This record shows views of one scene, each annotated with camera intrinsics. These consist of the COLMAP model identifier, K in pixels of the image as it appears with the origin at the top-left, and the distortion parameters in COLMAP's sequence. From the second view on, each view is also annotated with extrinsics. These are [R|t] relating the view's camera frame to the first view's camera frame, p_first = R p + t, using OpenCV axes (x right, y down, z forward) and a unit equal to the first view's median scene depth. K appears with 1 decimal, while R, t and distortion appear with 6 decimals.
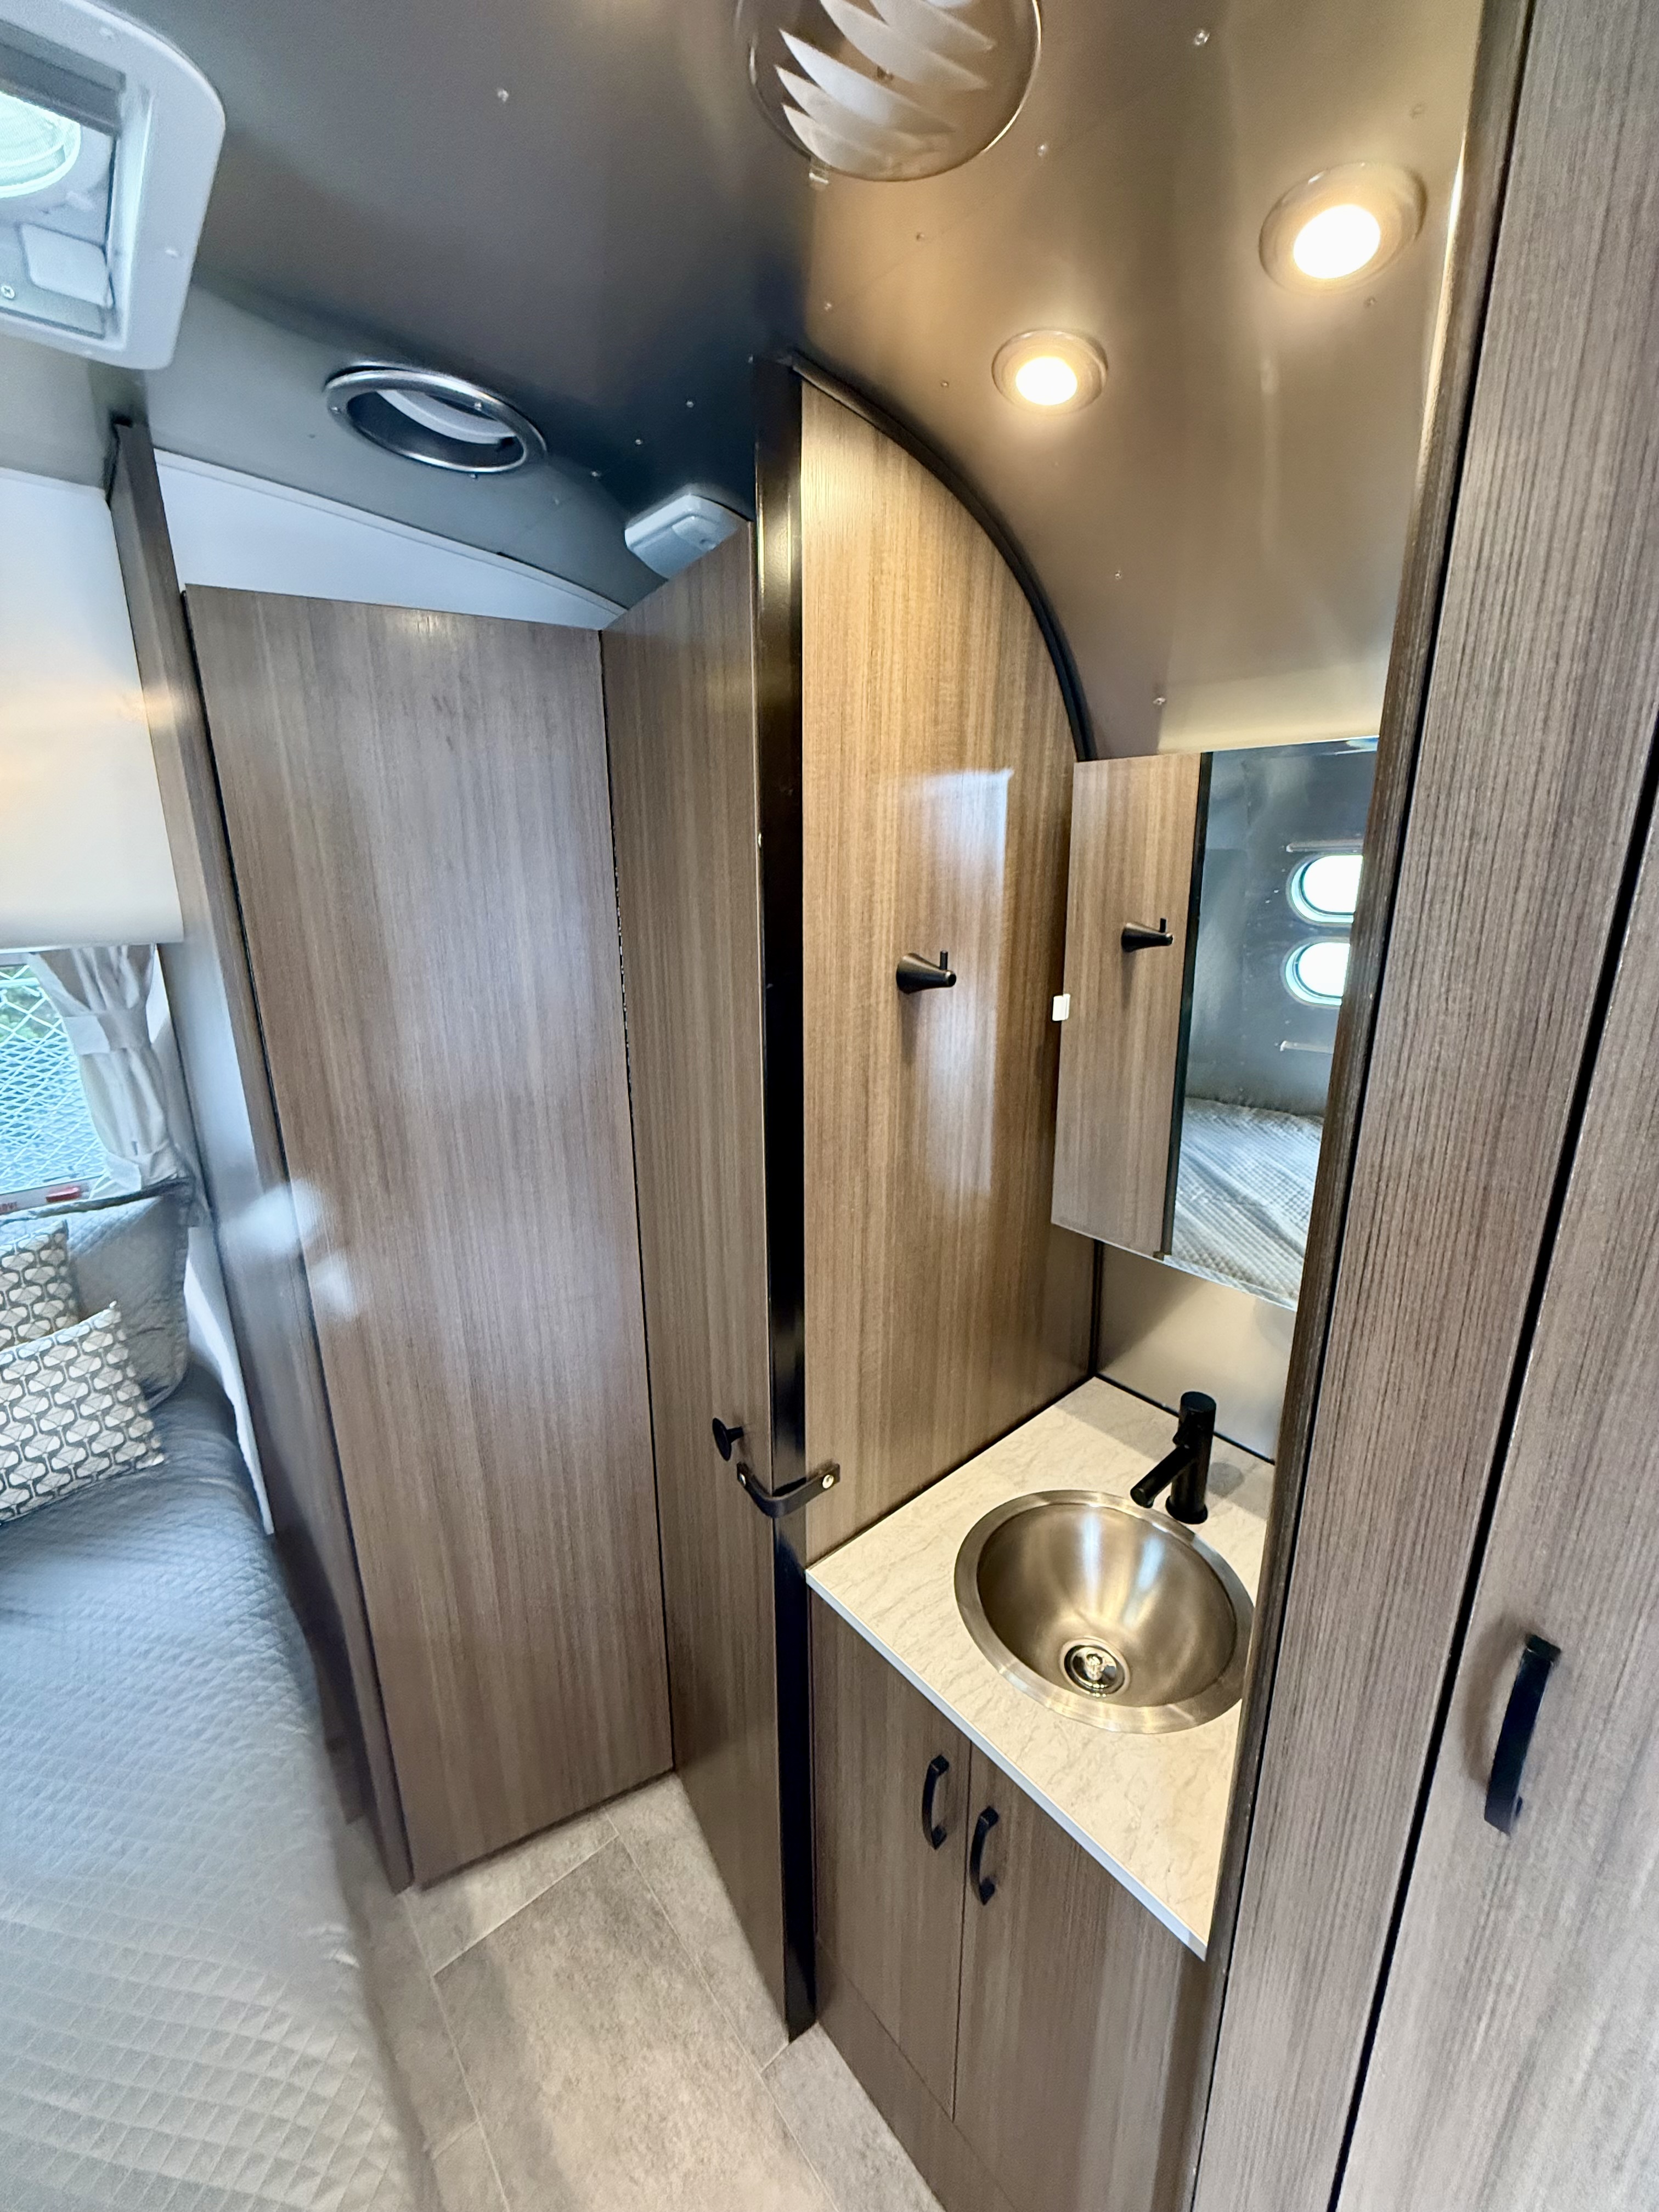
lens RADIAL K [[885.7, 0, 831.6], [0, 885.7, 1092.3], [0, 0, 1]] dist [0.003332, 0.000218]
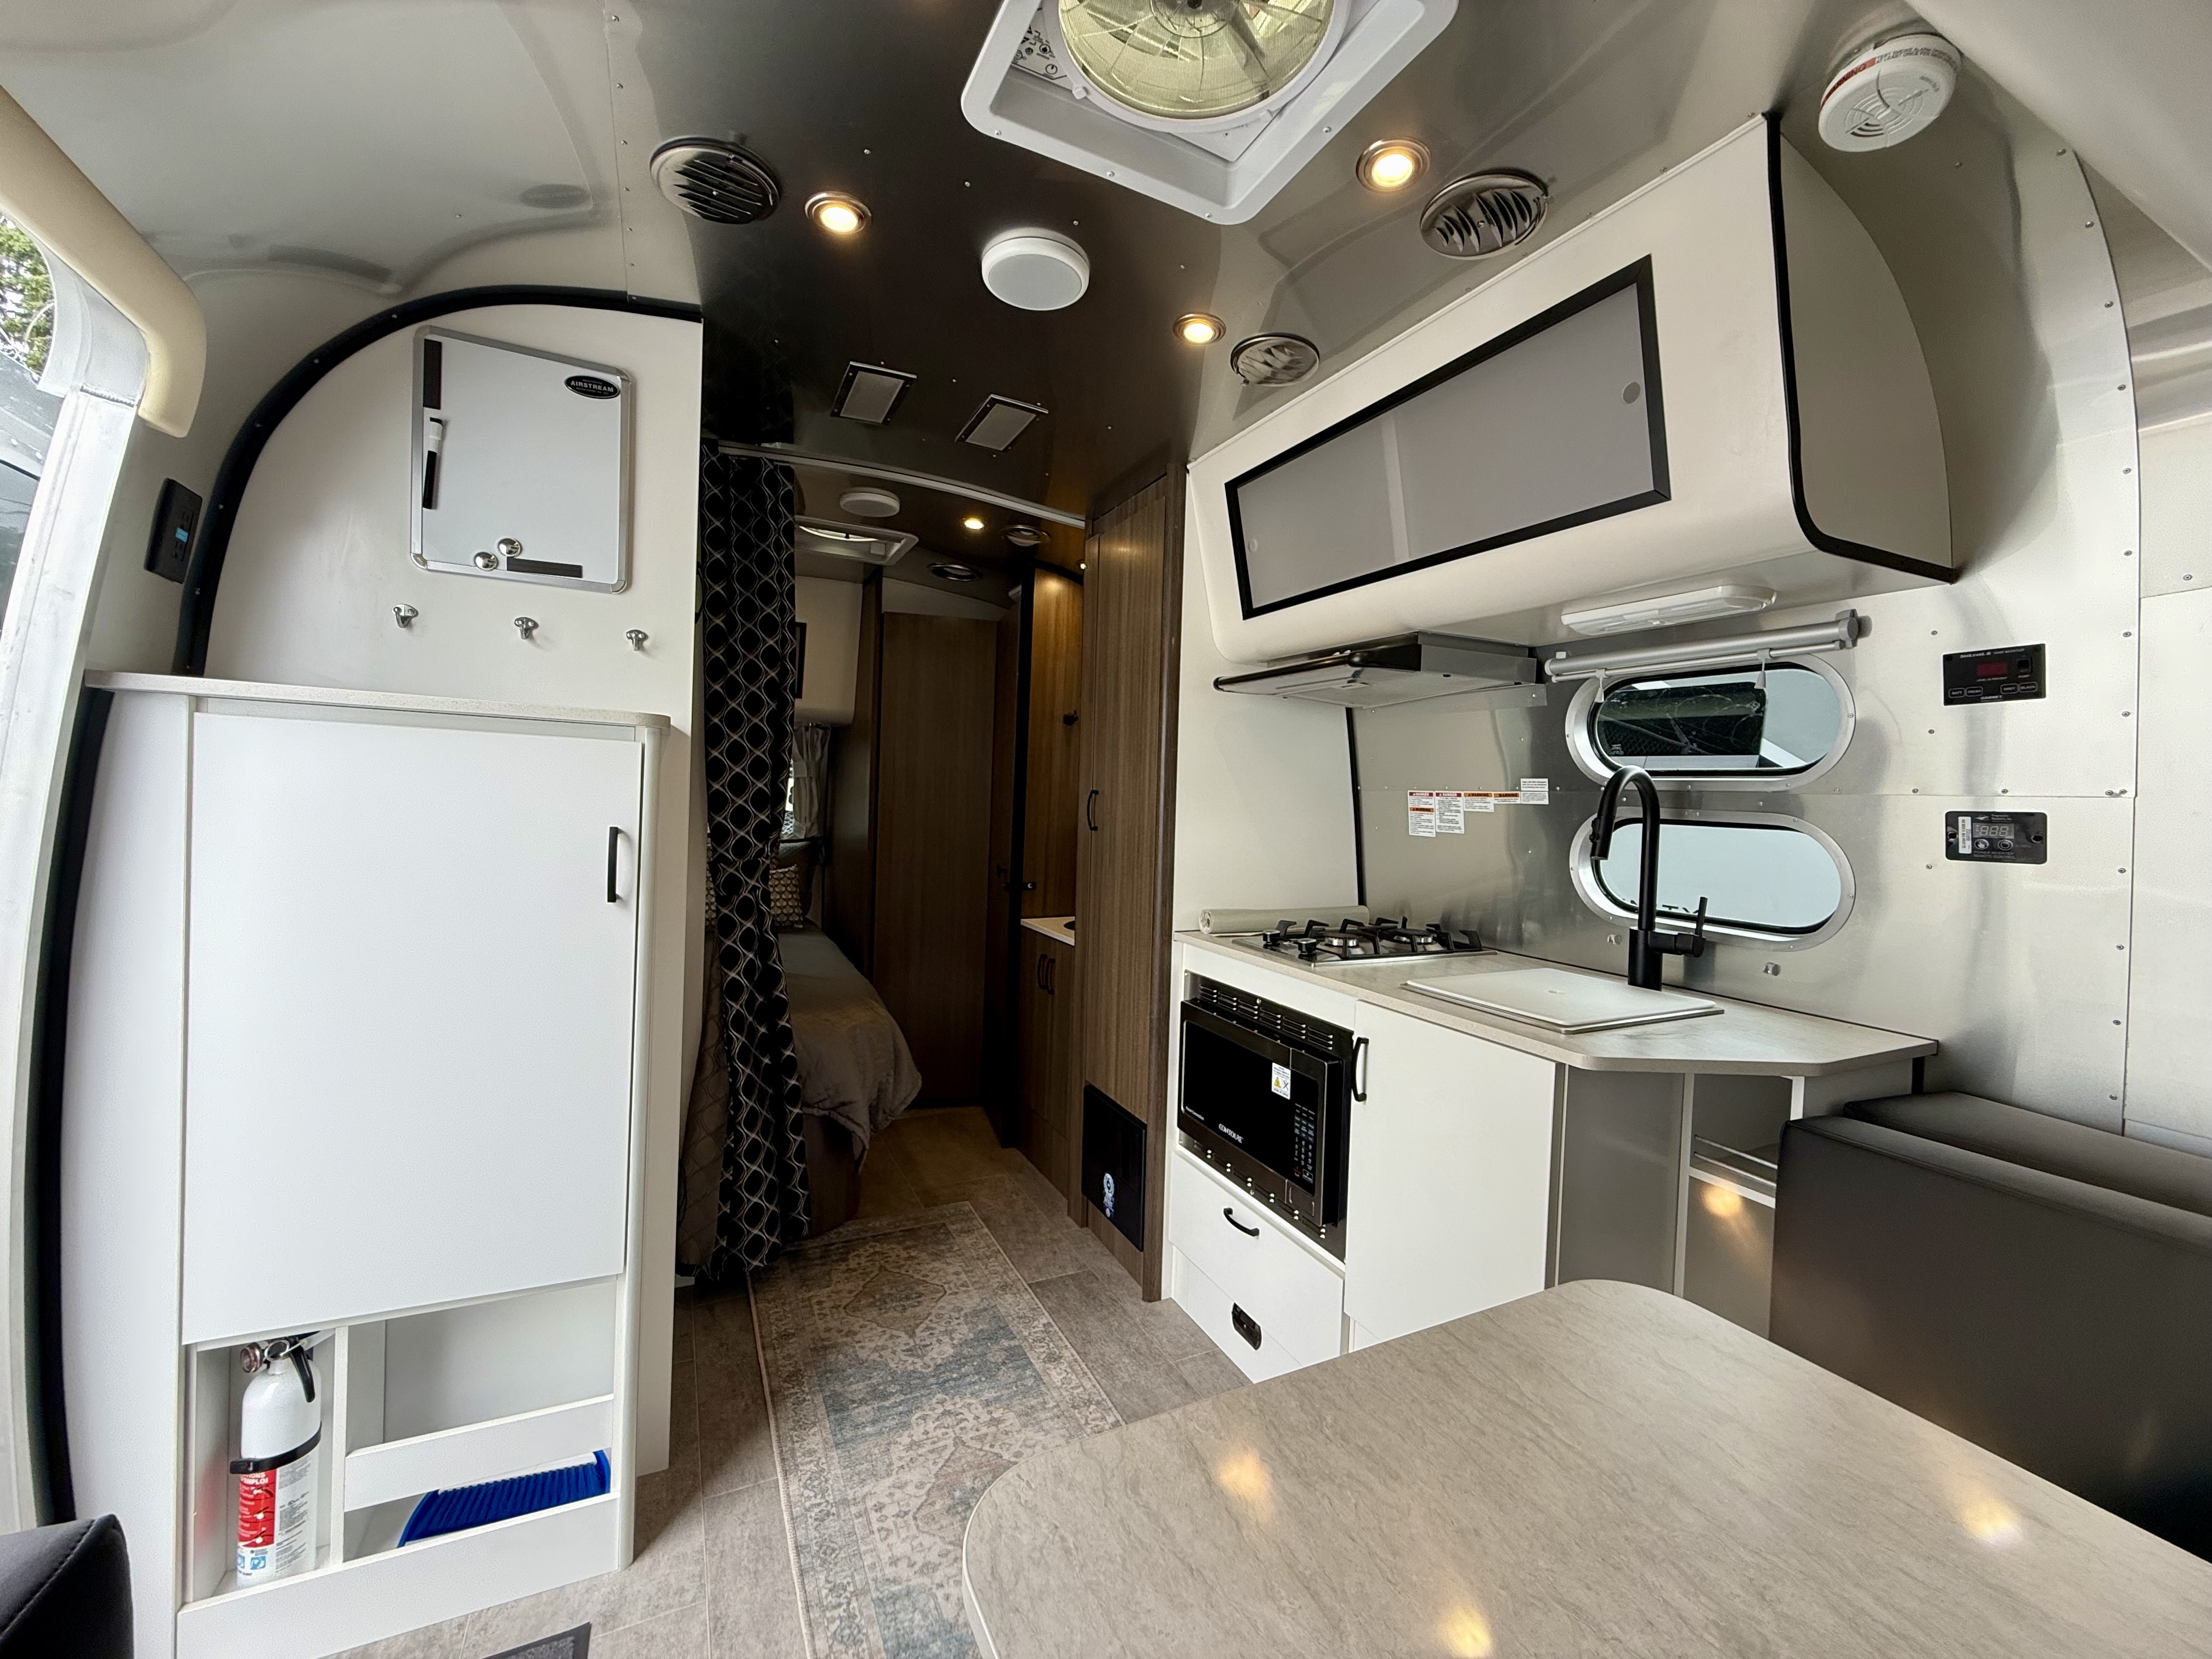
lens RADIAL K [[885.7, 0, 1105.2], [0, 885.7, 818.8], [0, 0, 1]] dist [0.003332, 0.000218]
pose [[0.970187, 0.049866, -0.237172, 0.947060], [-0.105509, 0.967905, -0.228095, 0.892248], [0.218186, 0.246319, 0.944310, -1.823402]]
